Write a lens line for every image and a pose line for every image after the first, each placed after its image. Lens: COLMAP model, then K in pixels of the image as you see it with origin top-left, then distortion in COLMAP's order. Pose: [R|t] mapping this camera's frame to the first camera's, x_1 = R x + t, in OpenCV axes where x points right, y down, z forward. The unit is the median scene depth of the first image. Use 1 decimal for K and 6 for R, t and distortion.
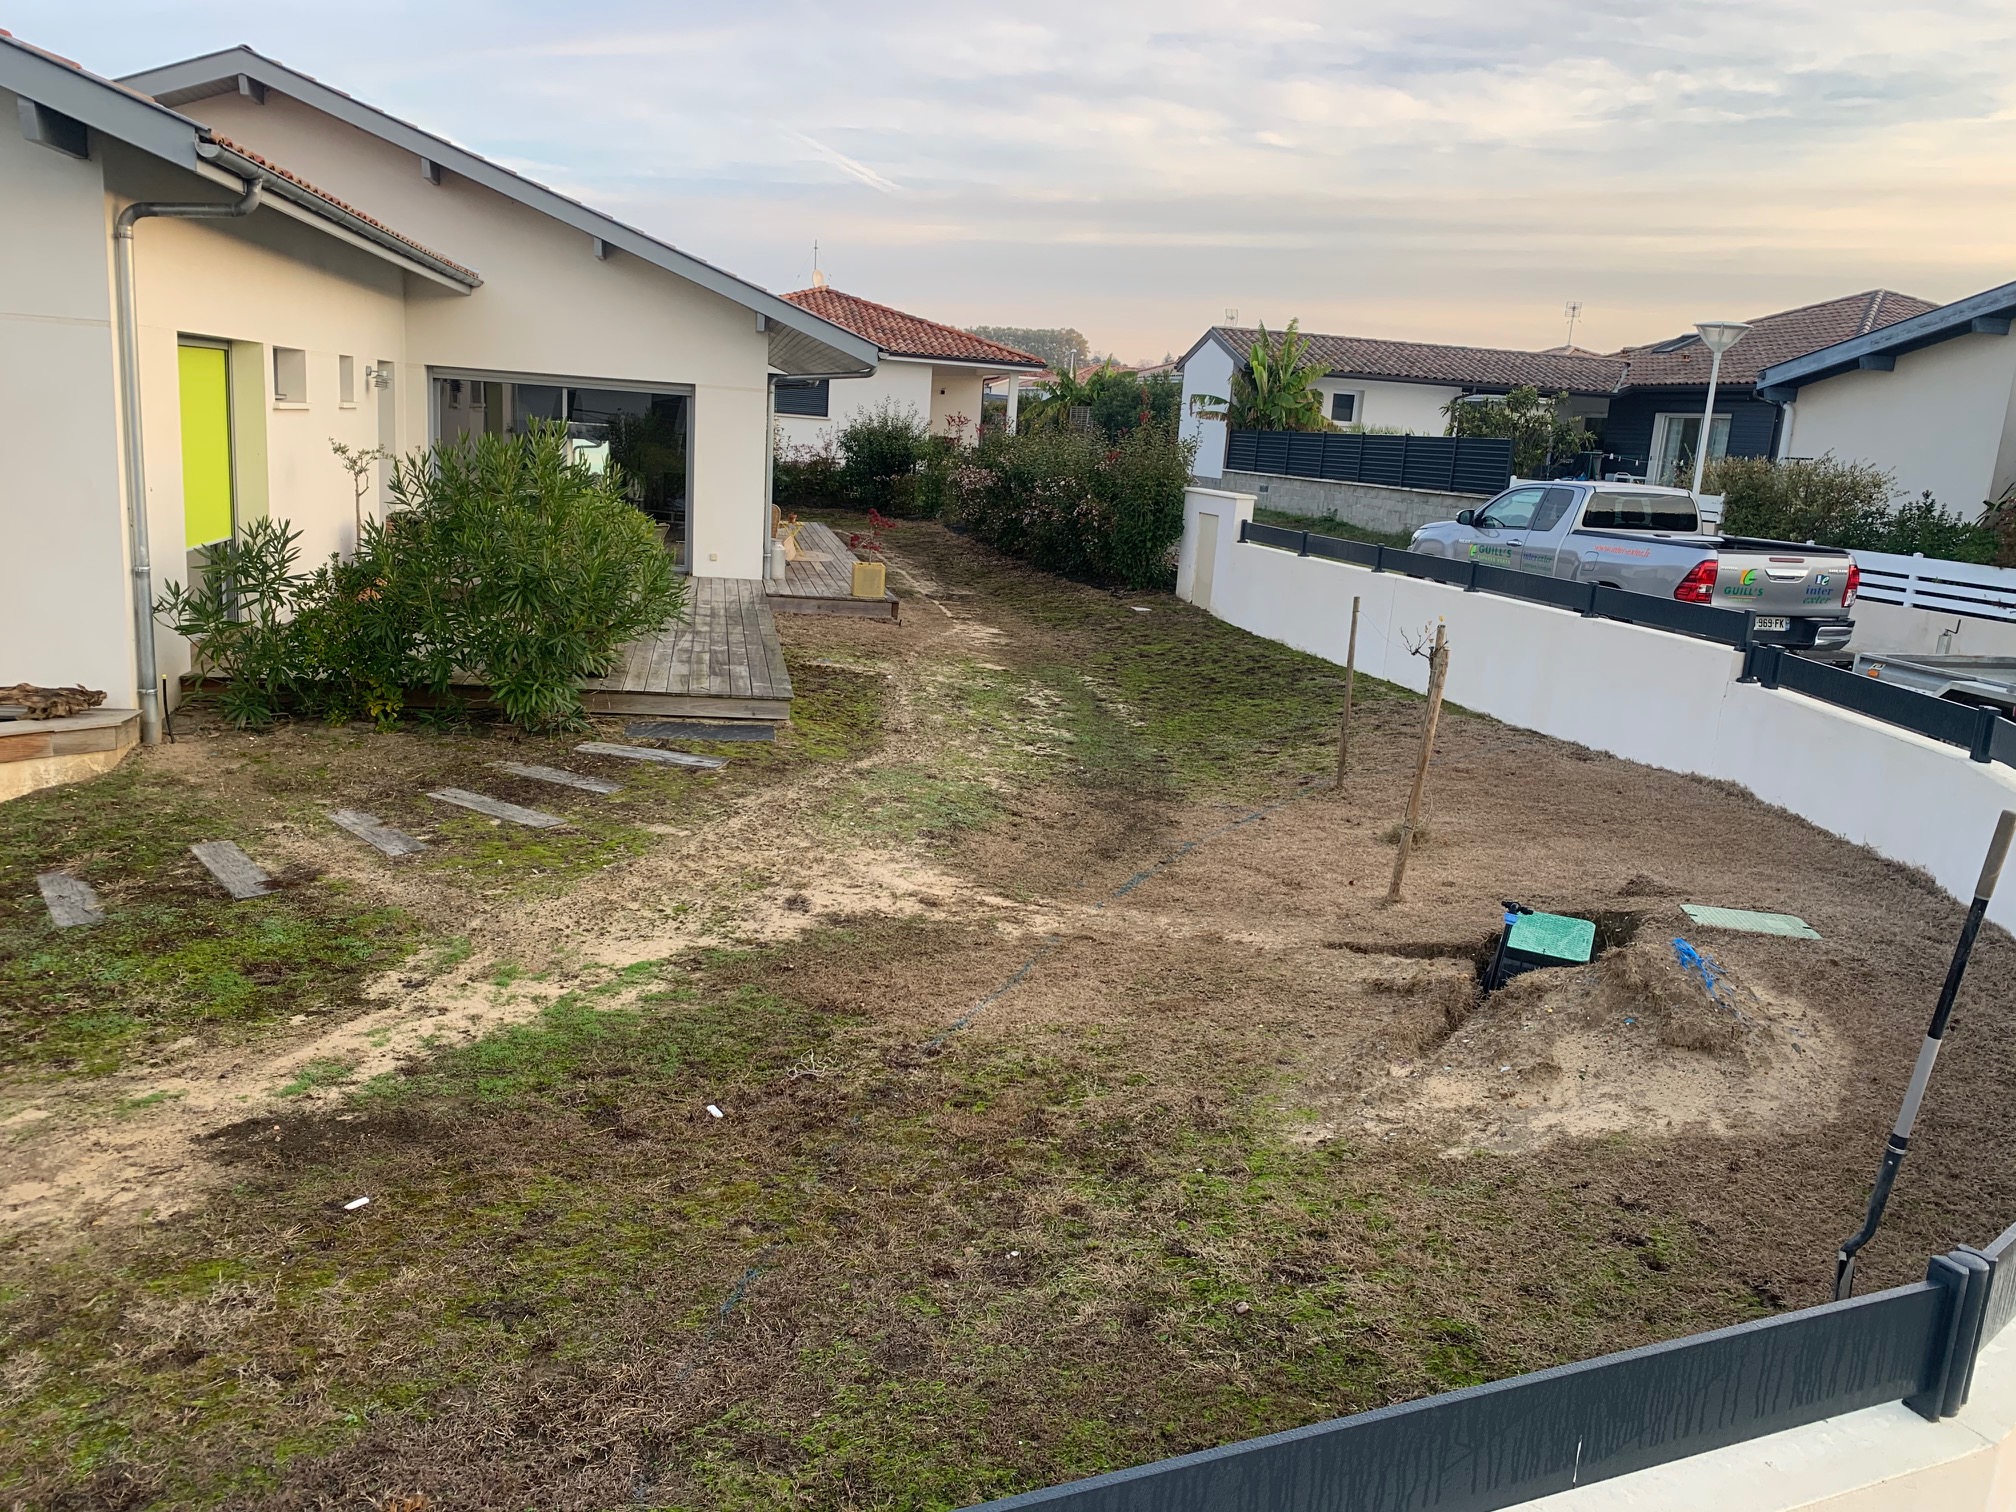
lens RADIAL K [[1556.2, 0, 1007.9], [0, 1556.2, 783.7], [0, 0, 1]] dist [0.111914, -0.229223]
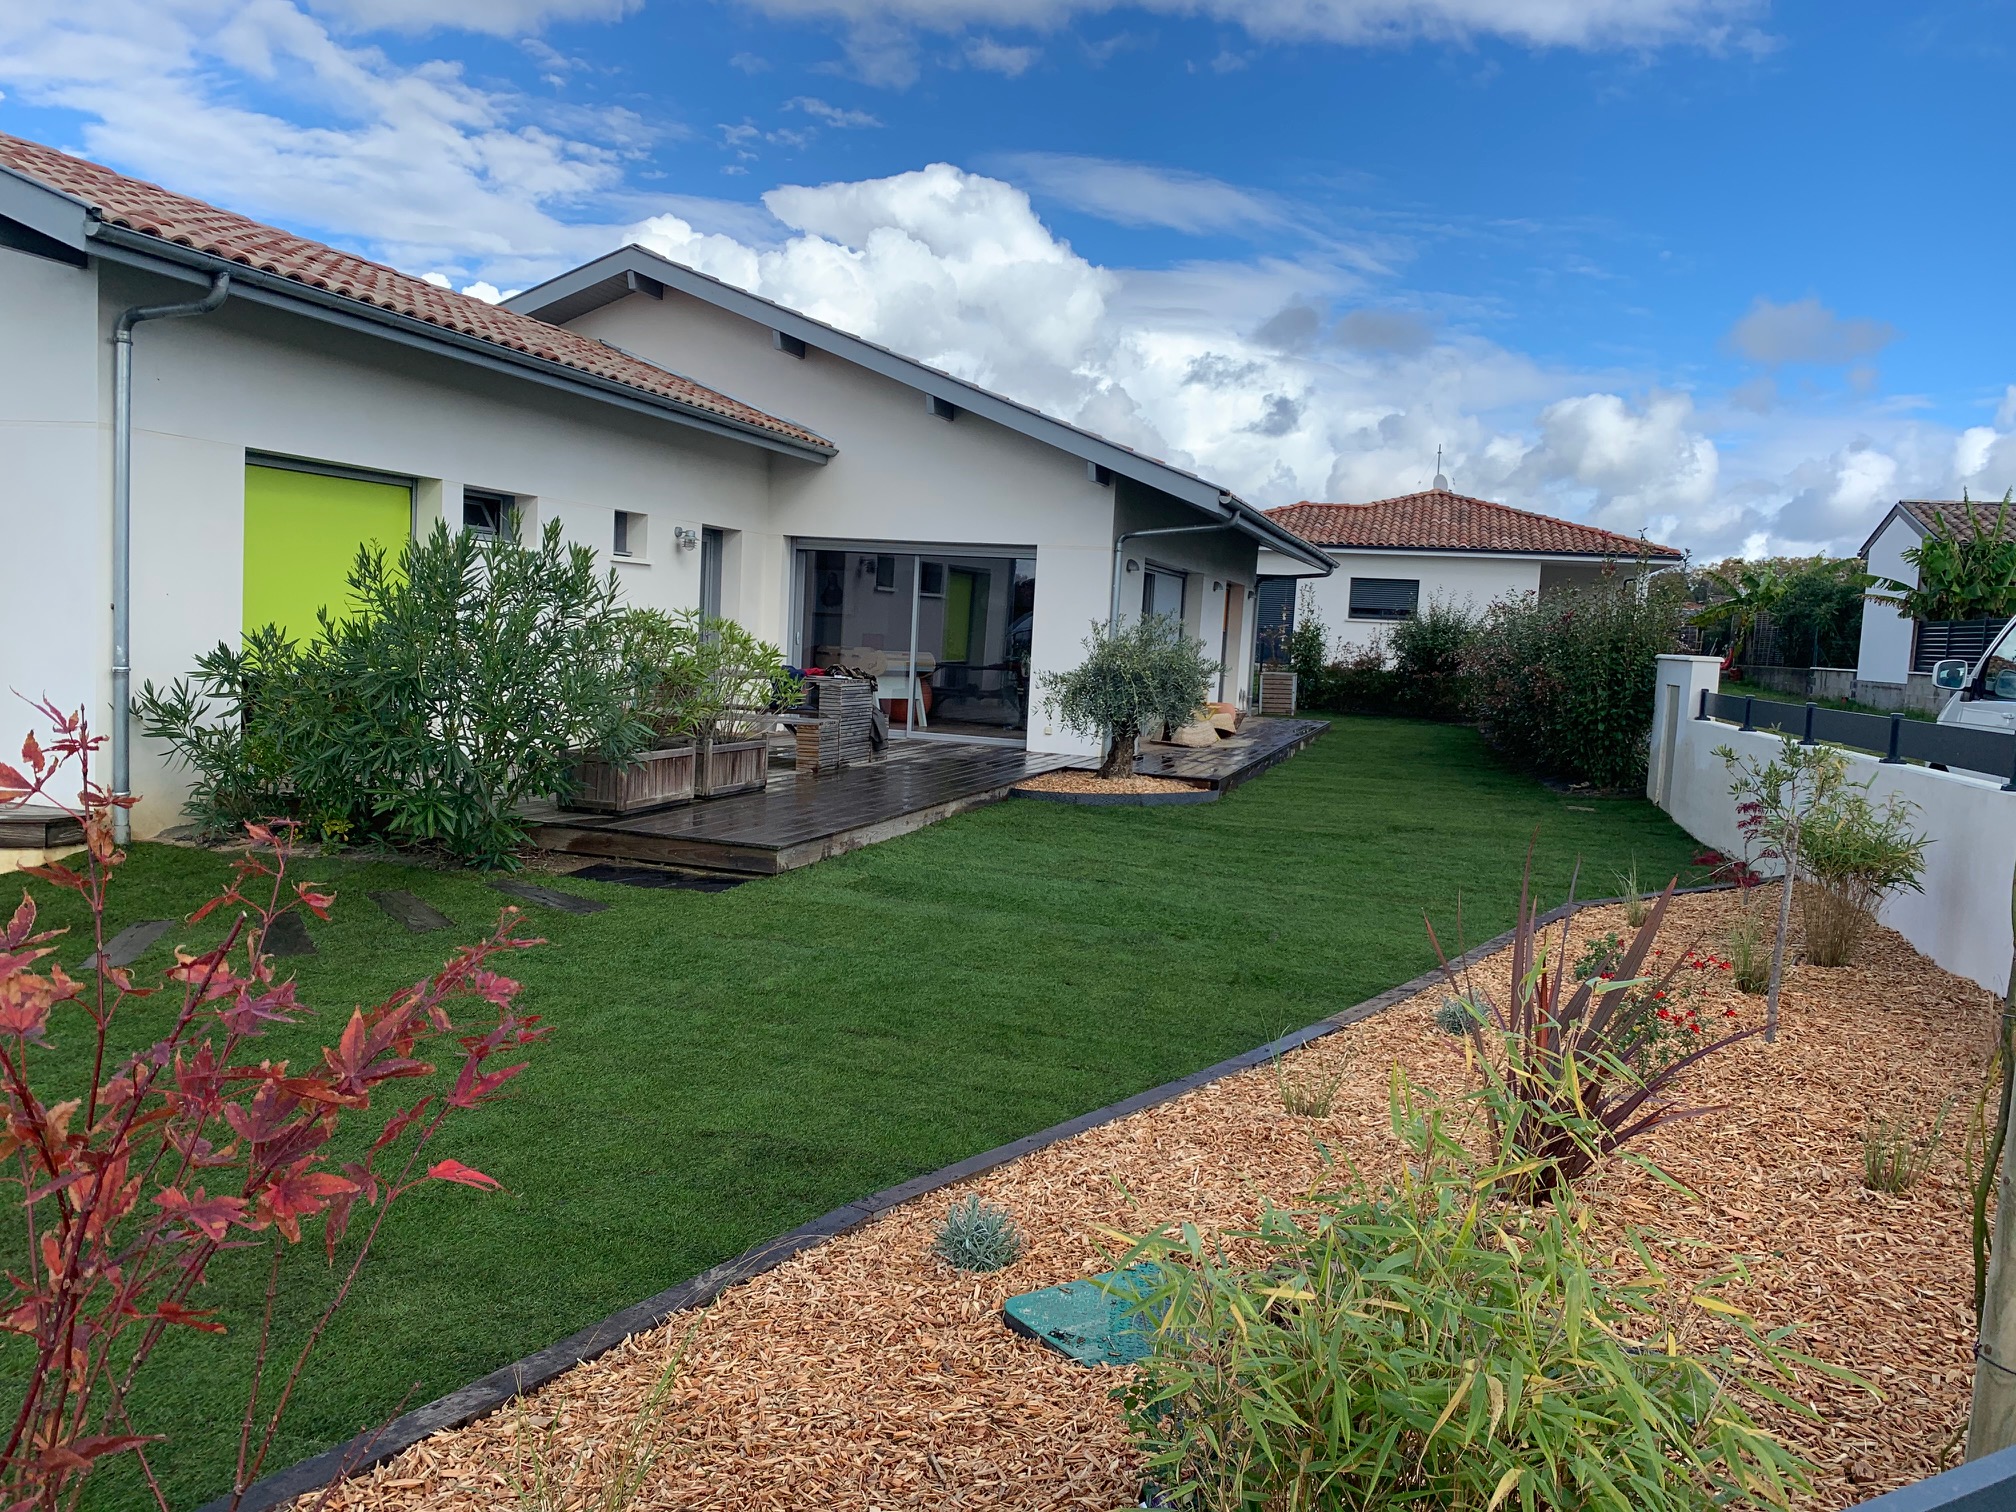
lens RADIAL K [[1551.5, 0, 1144.4], [0, 1551.5, 759.3], [0, 0, 1]] dist [0.003201, 0.000213]
pose [[0.880991, 0.011023, -0.473005, 0.263776], [-0.098893, 0.981937, -0.161308, 0.007103], [0.462683, 0.188888, 0.866167, 0.253520]]
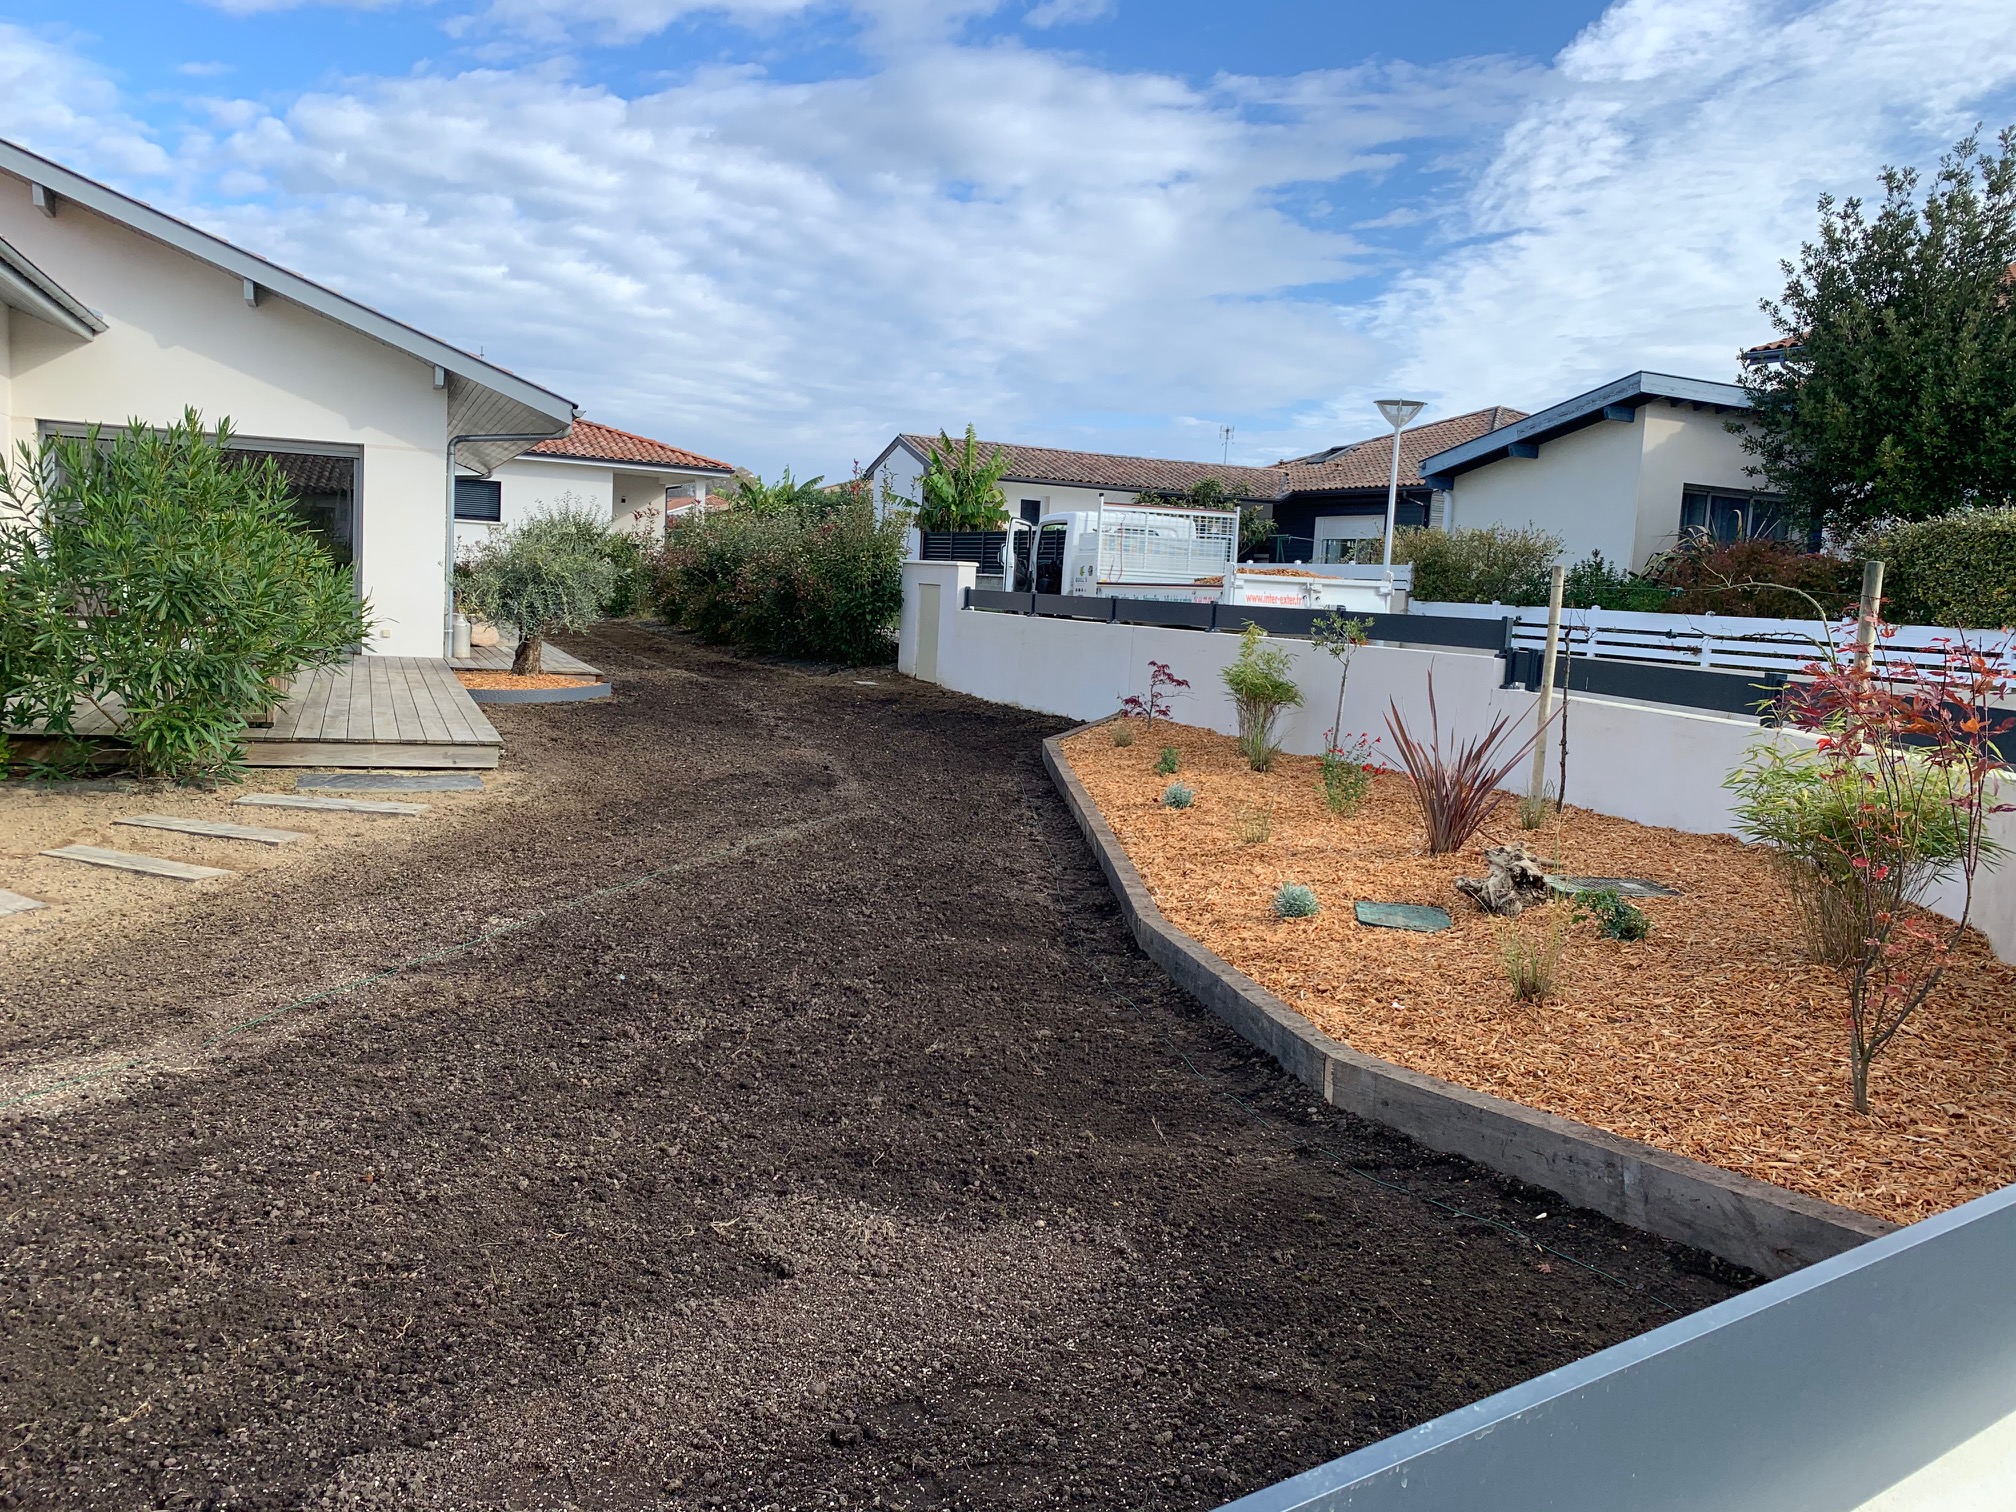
lens RADIAL K [[1552.9, 0, 1008.0], [0, 1552.9, 756.0], [0, 0, 1]] dist [-0.003994, -0.005584]
pose [[0.976645, -0.039743, 0.211152, -0.030737], [0.064150, 0.991856, -0.110025, 0.041719], [-0.205060, 0.121001, 0.971241, 0.076786]]
